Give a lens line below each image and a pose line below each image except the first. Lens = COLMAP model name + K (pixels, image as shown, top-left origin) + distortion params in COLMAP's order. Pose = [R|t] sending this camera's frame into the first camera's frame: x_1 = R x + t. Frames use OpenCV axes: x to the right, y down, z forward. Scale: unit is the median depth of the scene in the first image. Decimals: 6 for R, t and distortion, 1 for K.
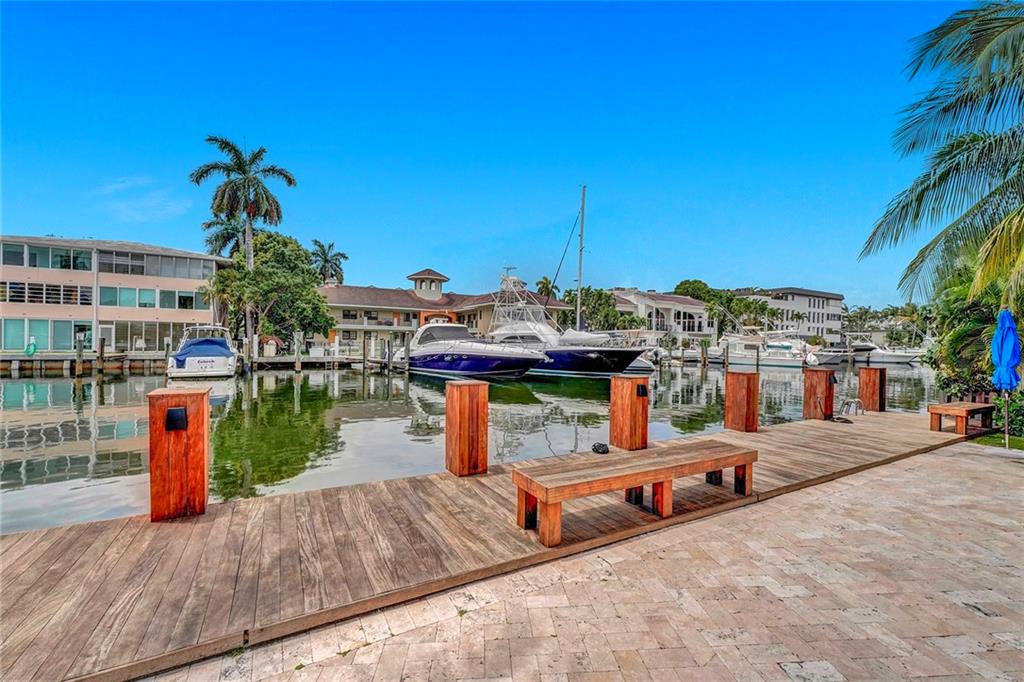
lens RADIAL K [[426.2, 0, 512.0], [0, 426.2, 341.0], [0, 0, 1]] dist [0.001558, 0.000004]
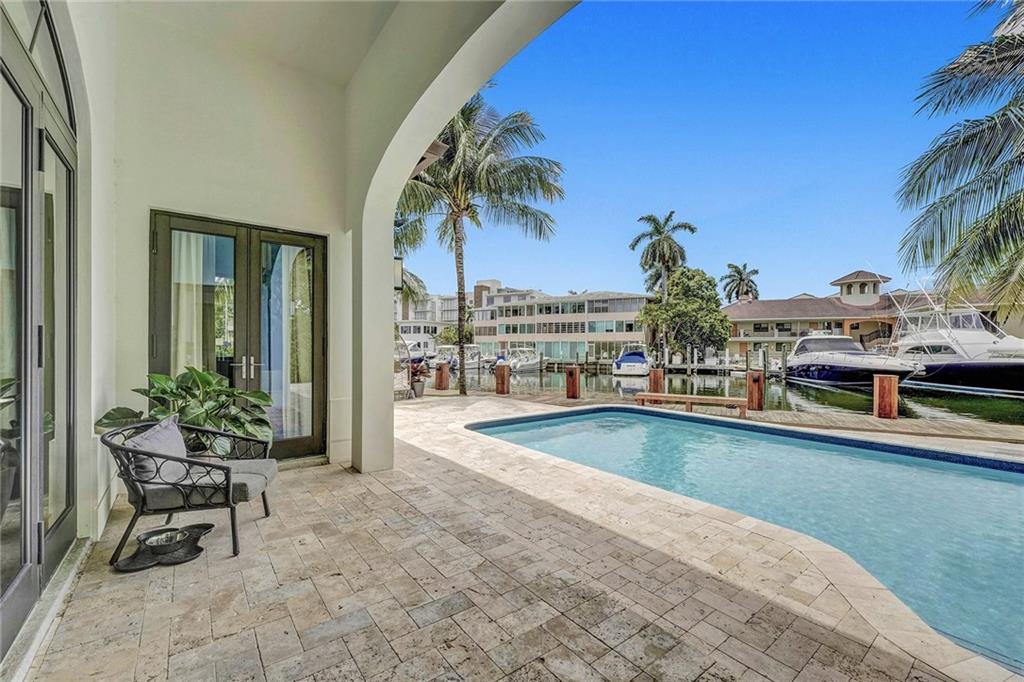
lens RADIAL K [[439.7, 0, 512.0], [0, 439.7, 341.0], [0, 0, 1]] dist [0.001709, 0.000680]
pose [[0.564721, -0.025998, -0.824872, 0.272180], [0.005448, 0.999599, -0.027775, -0.001704], [0.825264, 0.011192, 0.564637, -0.215128]]
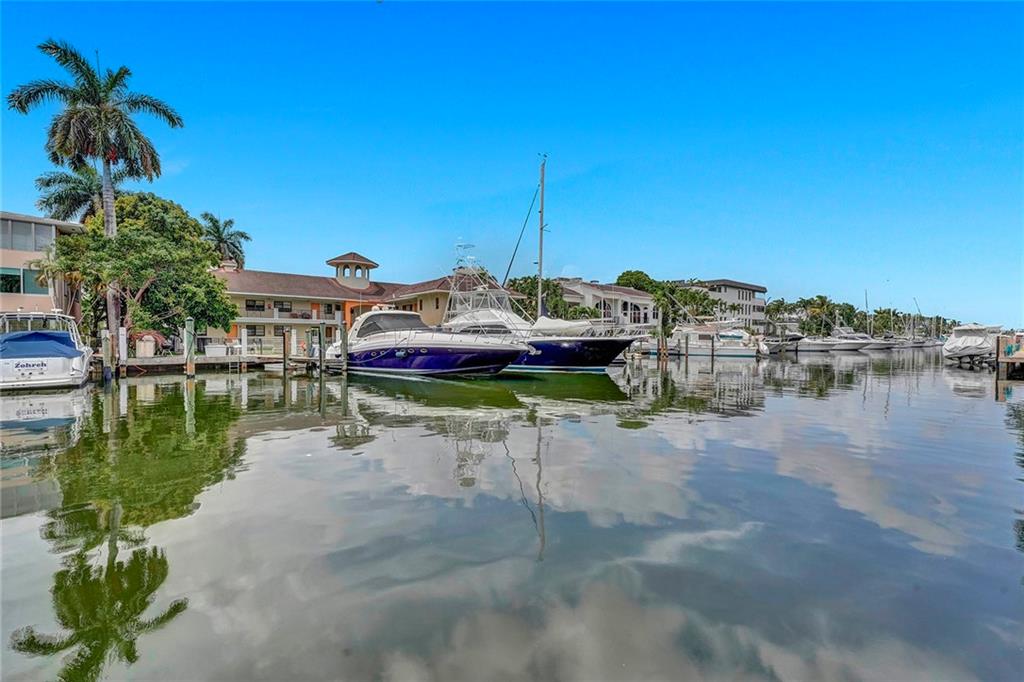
lens RADIAL K [[439.7, 0, 512.0], [0, 439.7, 341.0], [0, 0, 1]] dist [0.001709, 0.000680]
pose [[0.983581, -0.017203, 0.179645, -0.078043], [0.016153, 0.999843, 0.007306, 0.012223], [-0.179742, -0.004284, 0.983704, 0.132377]]
